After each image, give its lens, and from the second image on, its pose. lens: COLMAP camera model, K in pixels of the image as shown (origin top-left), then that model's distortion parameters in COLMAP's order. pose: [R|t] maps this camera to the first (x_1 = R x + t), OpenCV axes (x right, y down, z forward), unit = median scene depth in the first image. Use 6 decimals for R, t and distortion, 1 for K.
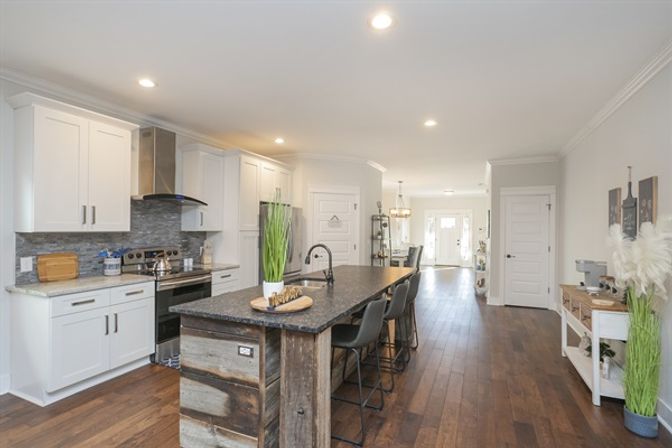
lens RADIAL K [[327.8, 0, 333.3], [0, 327.8, 226.7], [0, 0, 1]] dist [-0.002424, 0.000455]
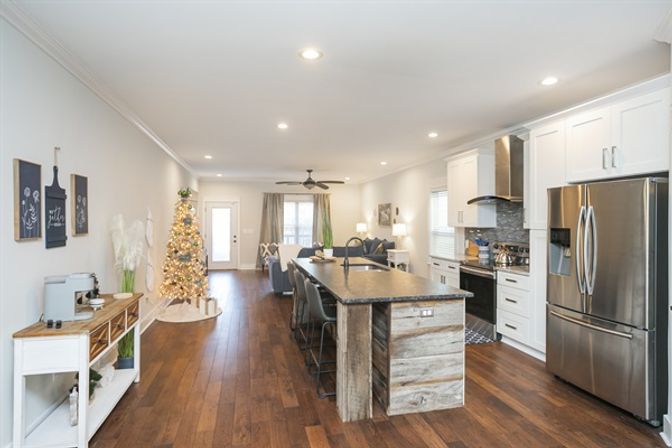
lens RADIAL K [[376.8, 0, 338.7], [0, 376.8, 222.0], [0, 0, 1]] dist [0.000821, -0.000354]
pose [[-0.792111, -0.005620, -0.610351, 0.526346], [-0.003307, 0.999982, -0.004915, 0.001020], [0.610368, -0.001875, -0.792116, 1.232277]]
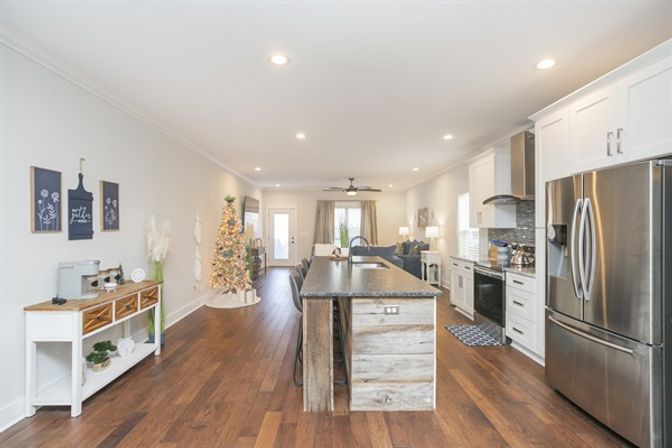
lens RADIAL K [[327.8, 0, 333.3], [0, 327.8, 226.7], [0, 0, 1]] dist [-0.002424, 0.000455]
pose [[-0.907848, -0.007907, -0.419224, 0.359324], [-0.004922, 0.999954, -0.008201, 0.015505], [0.419270, -0.005382, -0.907846, 1.265825]]
